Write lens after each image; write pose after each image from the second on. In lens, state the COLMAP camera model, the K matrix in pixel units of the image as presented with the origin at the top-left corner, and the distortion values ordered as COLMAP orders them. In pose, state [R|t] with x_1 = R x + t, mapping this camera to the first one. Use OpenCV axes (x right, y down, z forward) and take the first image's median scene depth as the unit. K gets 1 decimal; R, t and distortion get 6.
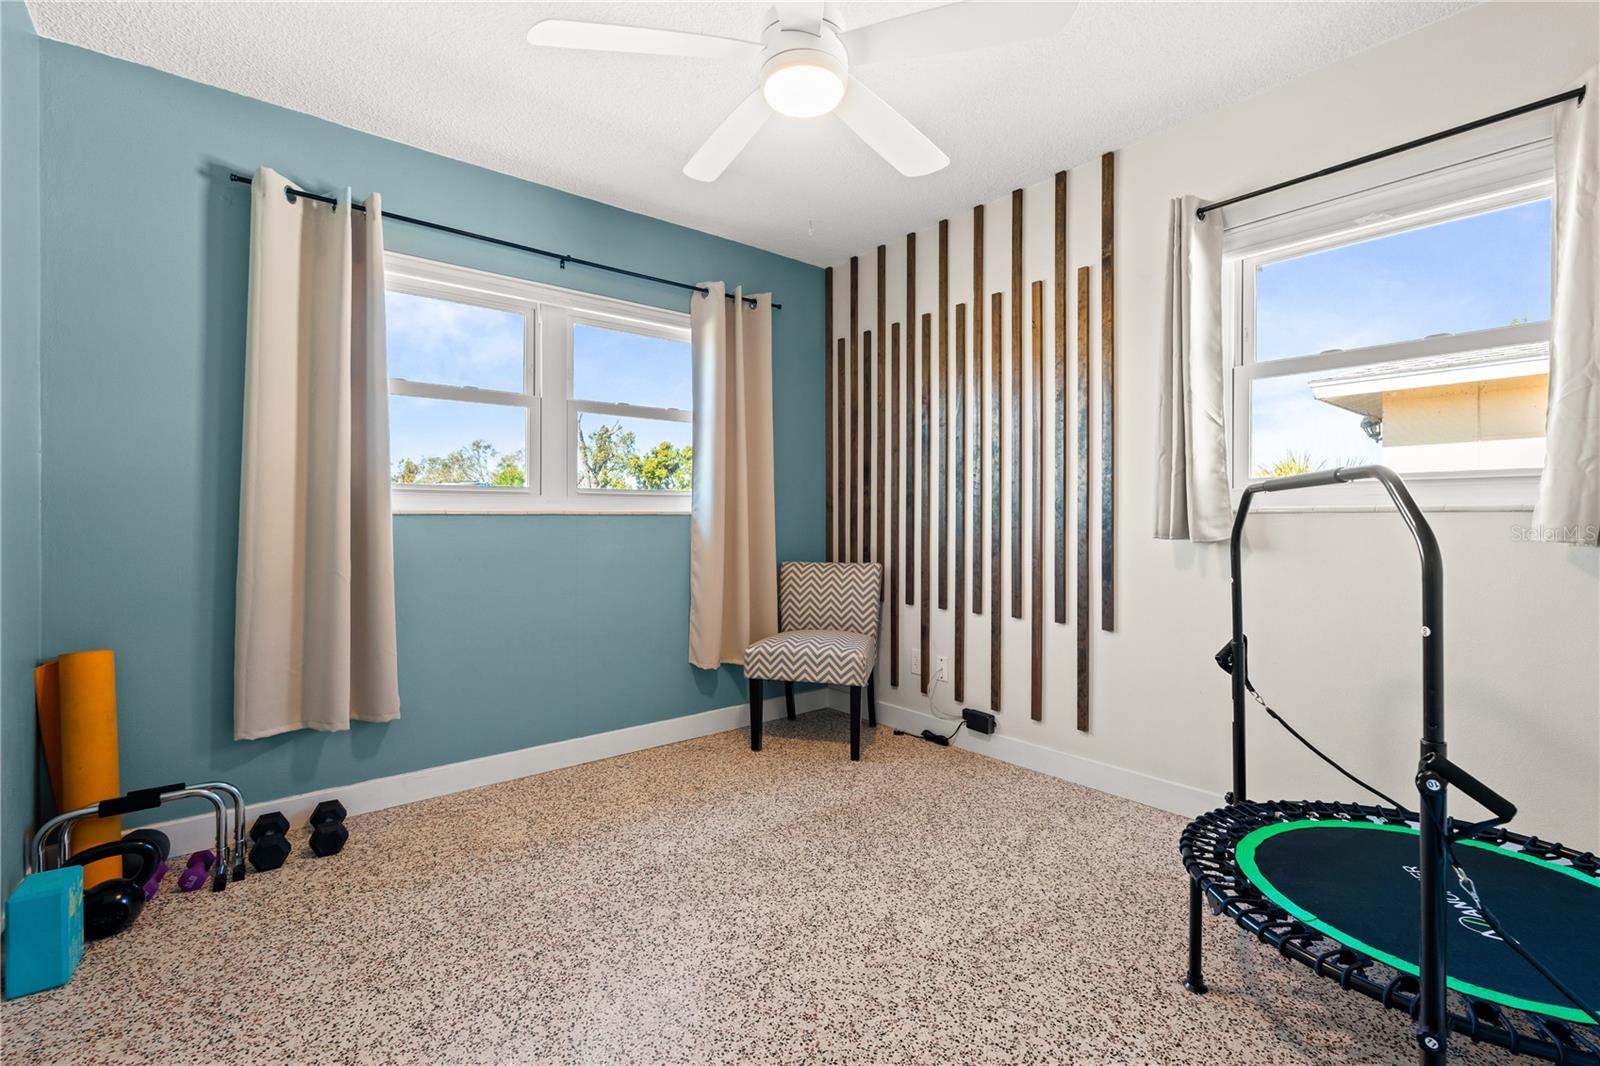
lens RADIAL K [[702.7, 0, 804.3], [0, 702.7, 529.3], [0, 0, 1]] dist [-0.000808, -0.001701]
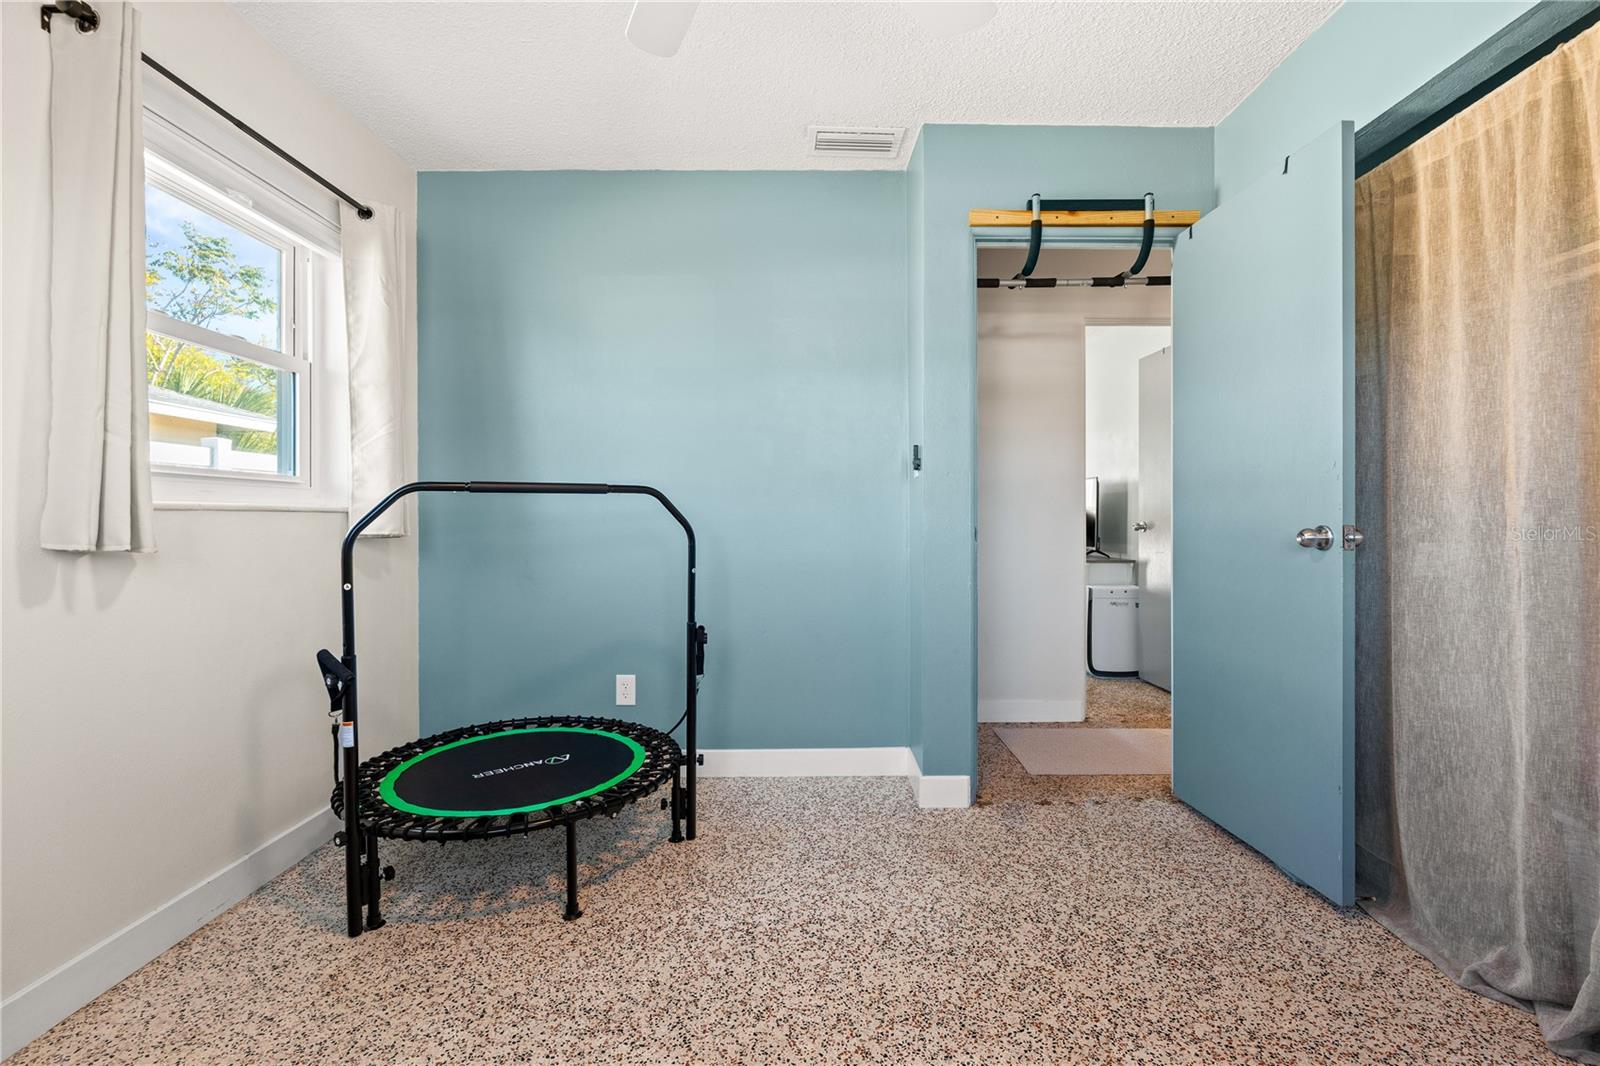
lens RADIAL K [[702.7, 0, 805.9], [0, 702.7, 519.2], [0, 0, 1]] dist [-0.000808, -0.001701]
pose [[-0.769947, 0.004495, 0.638092, -0.525919], [0.011190, 0.999917, 0.006459, -0.014129], [-0.638010, 0.012113, -0.769933, 1.748318]]
